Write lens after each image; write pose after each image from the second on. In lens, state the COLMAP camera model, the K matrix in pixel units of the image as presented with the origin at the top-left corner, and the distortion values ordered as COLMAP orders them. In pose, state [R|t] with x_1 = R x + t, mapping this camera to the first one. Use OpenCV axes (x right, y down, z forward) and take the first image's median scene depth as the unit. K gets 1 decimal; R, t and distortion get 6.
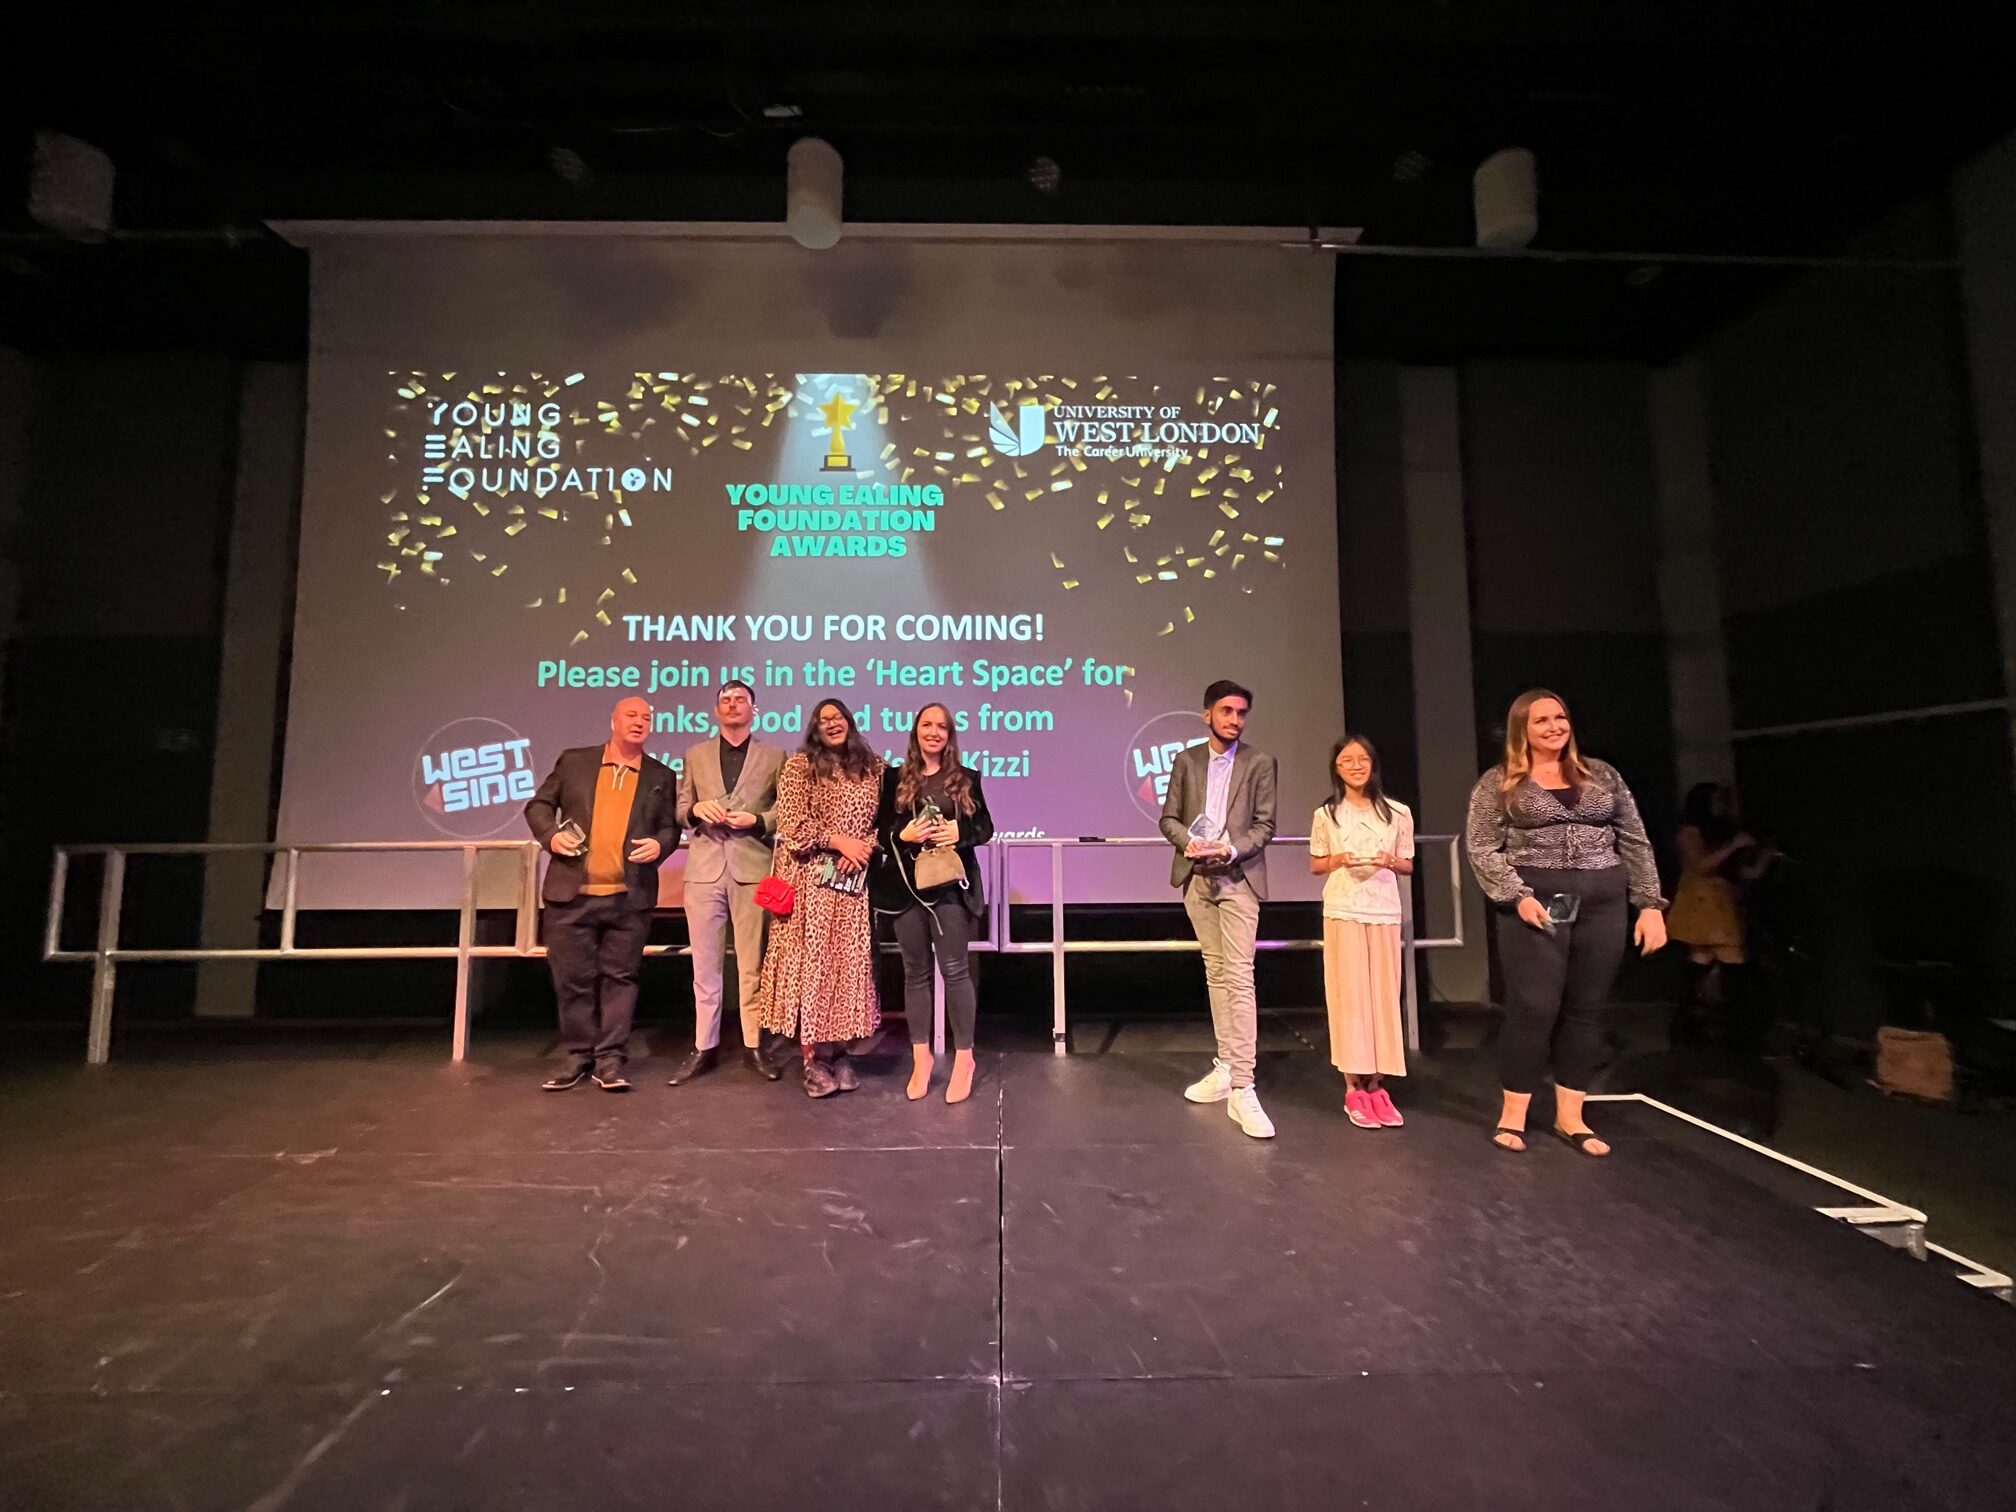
lens RADIAL K [[799.6, 0, 1003.9], [0, 799.6, 746.7], [0, 0, 1]] dist [-0.007453, 0.000041]
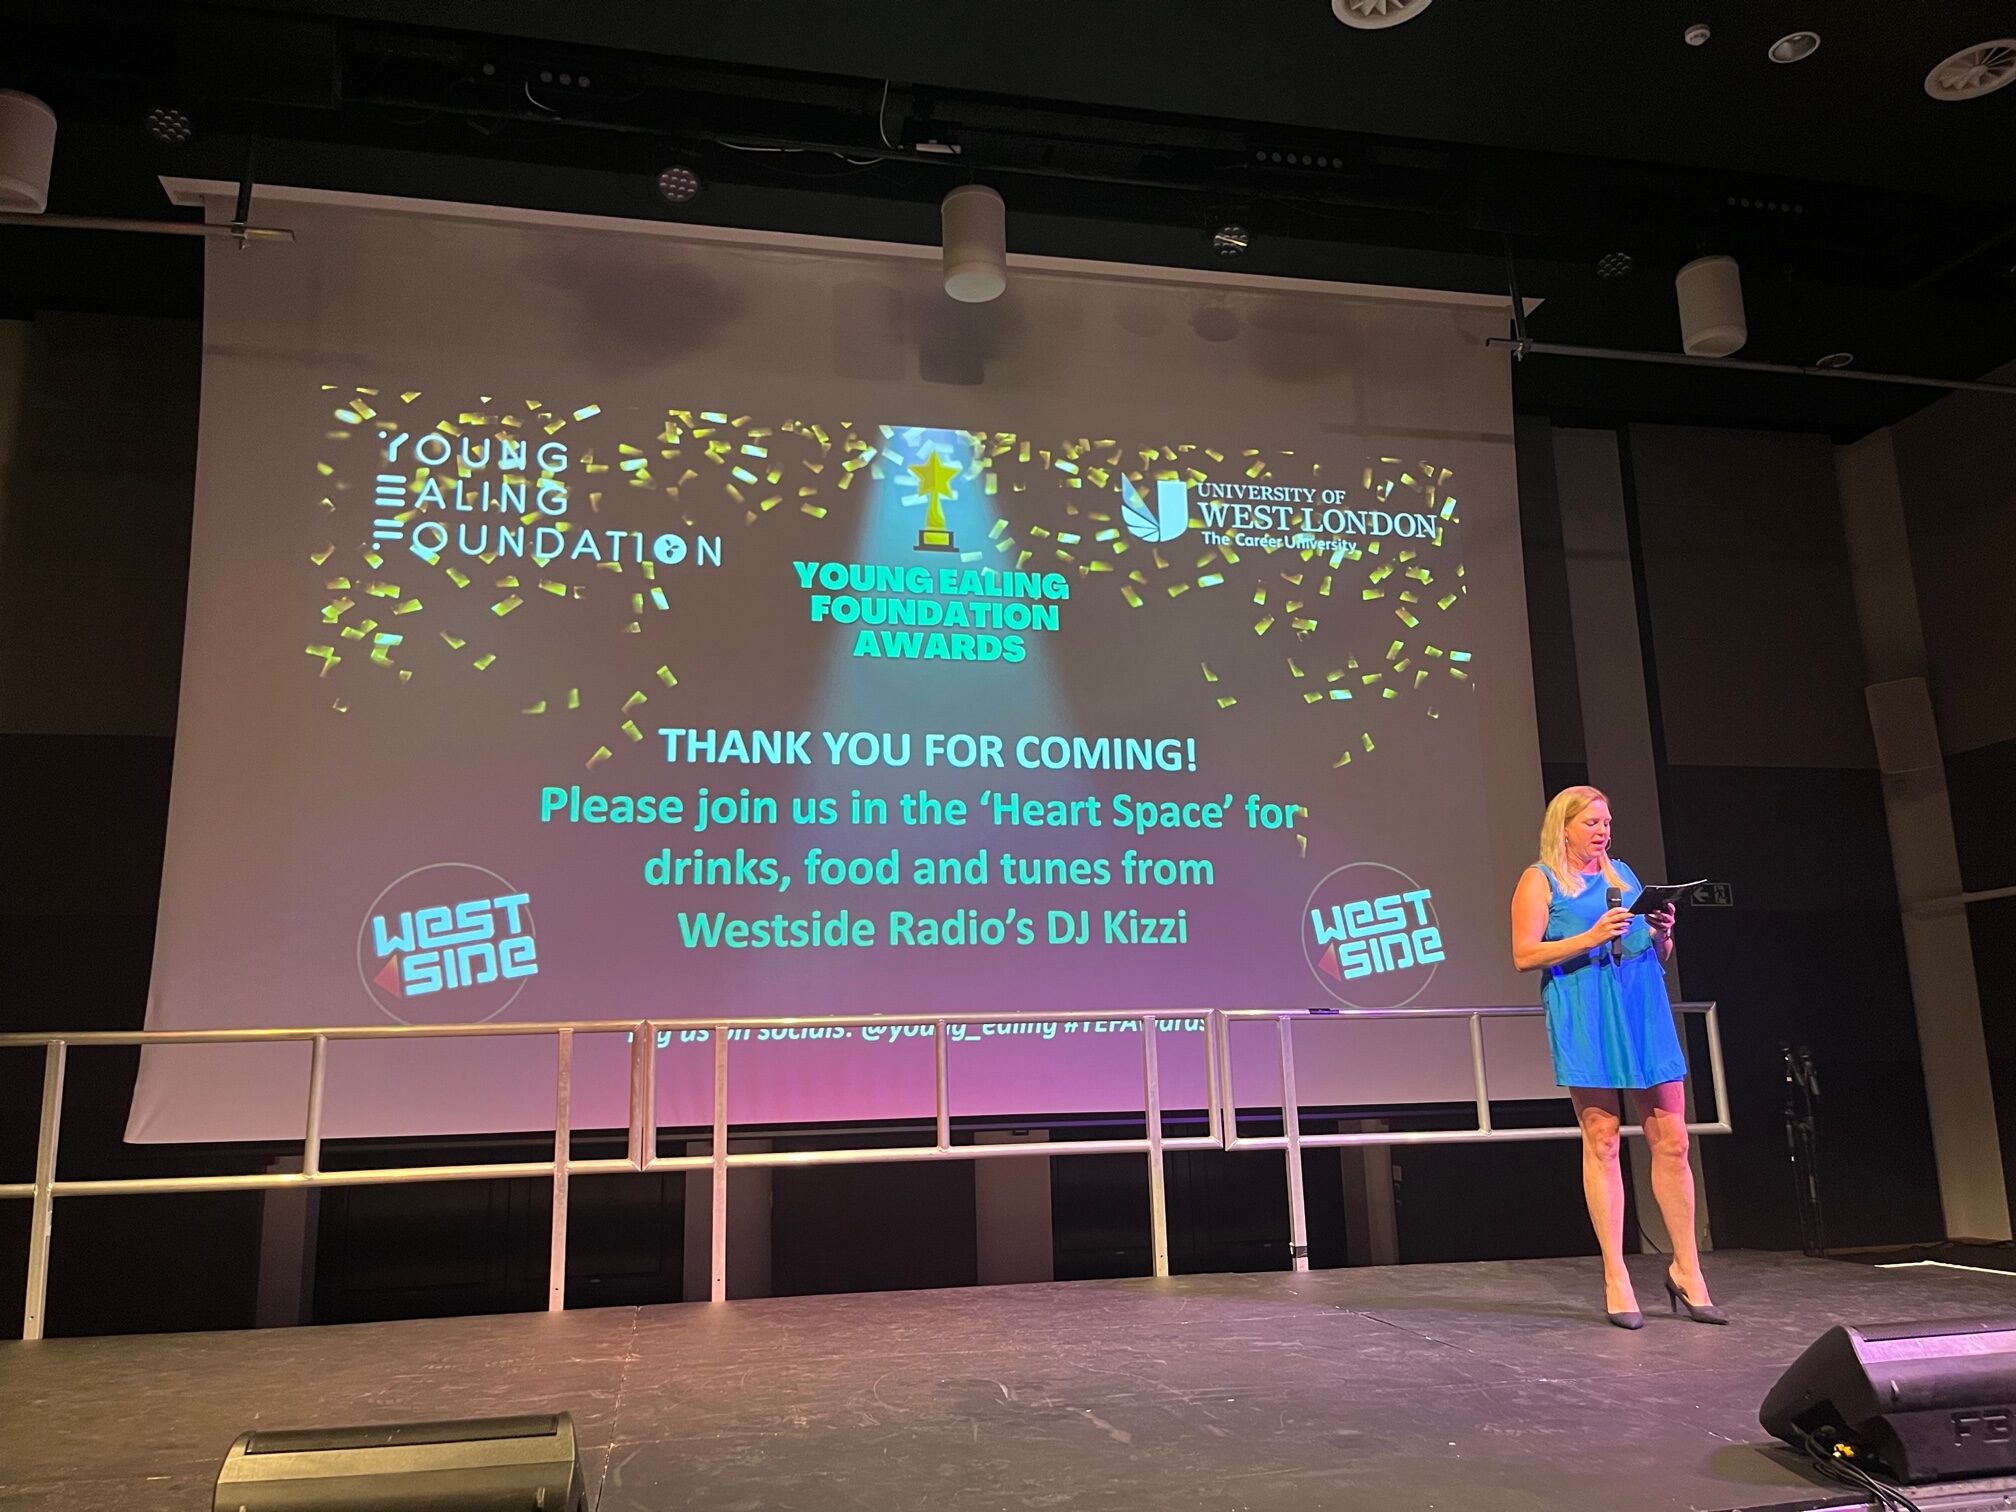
lens RADIAL K [[1476.3, 0, 1002.8], [0, 1476.3, 750.5], [0, 0, 1]] dist [0.041087, -0.037712]
pose [[0.983730, 0.020782, 0.178449, -0.405543], [0.002137, 0.991863, -0.127294, 0.033268], [-0.179643, 0.125604, 0.975680, -0.403051]]
